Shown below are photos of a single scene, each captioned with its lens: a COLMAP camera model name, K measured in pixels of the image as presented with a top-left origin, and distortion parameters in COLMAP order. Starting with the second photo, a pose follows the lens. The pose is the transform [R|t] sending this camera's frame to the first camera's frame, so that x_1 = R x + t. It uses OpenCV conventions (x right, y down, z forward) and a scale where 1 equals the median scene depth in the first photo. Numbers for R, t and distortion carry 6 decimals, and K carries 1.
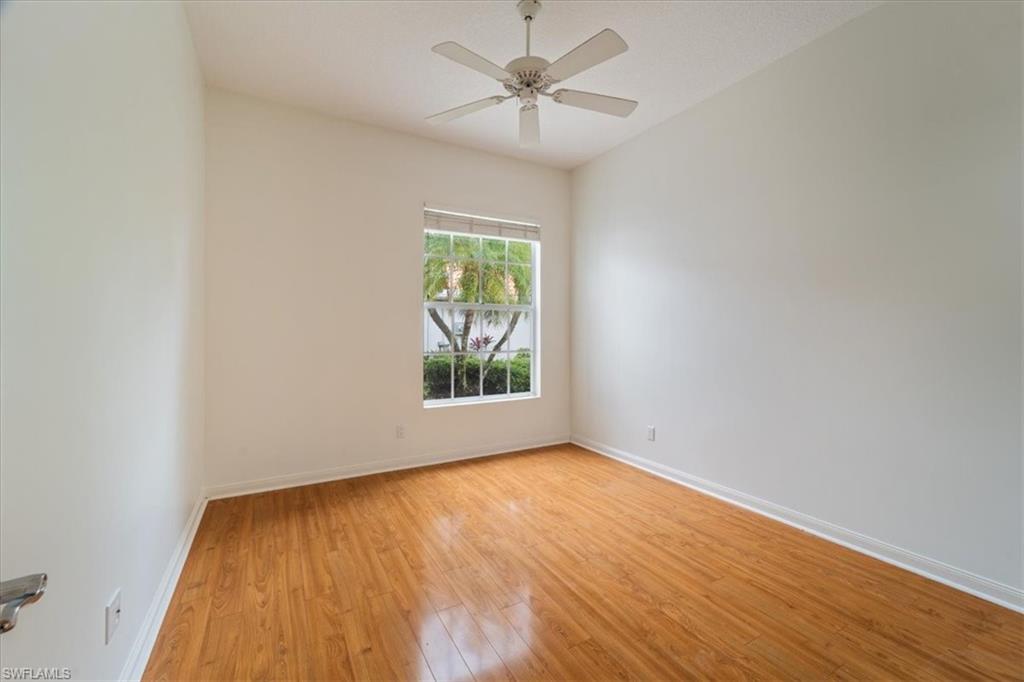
lens RADIAL K [[410.8, 0, 501.0], [0, 410.8, 324.0], [0, 0, 1]] dist [0.000152, -0.000770]
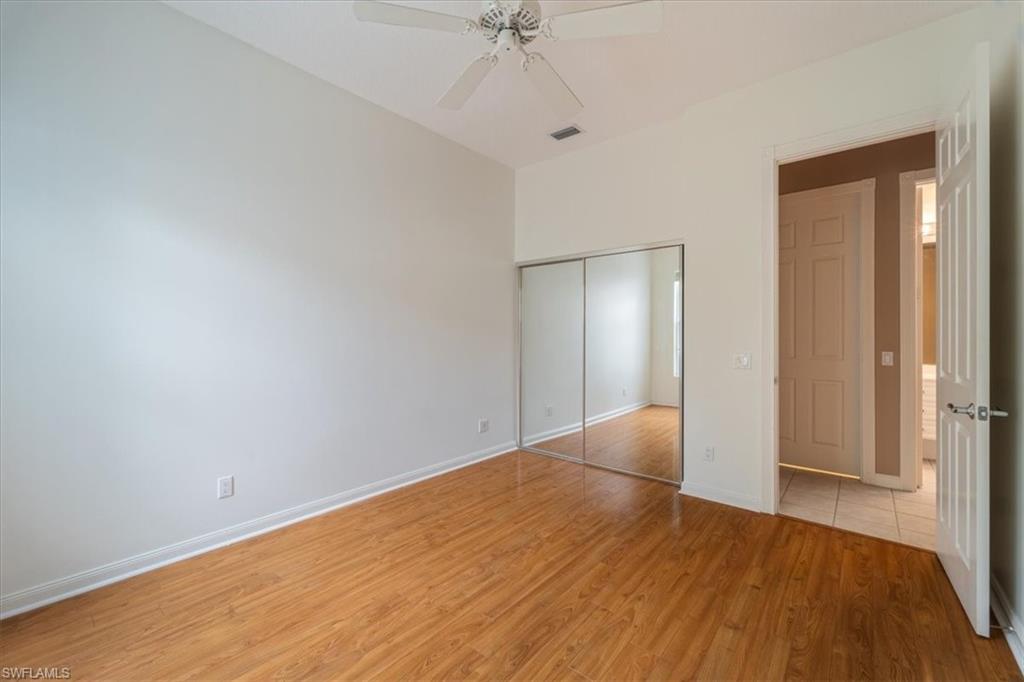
lens RADIAL K [[410.8, 0, 513.4], [0, 410.8, 334.3], [0, 0, 1]] dist [0.000152, -0.000770]
pose [[-0.354058, 0.000369, 0.935223, -0.669030], [-0.014685, 0.999874, -0.005954, 0.021720], [-0.935108, -0.015842, -0.354008, 1.252291]]
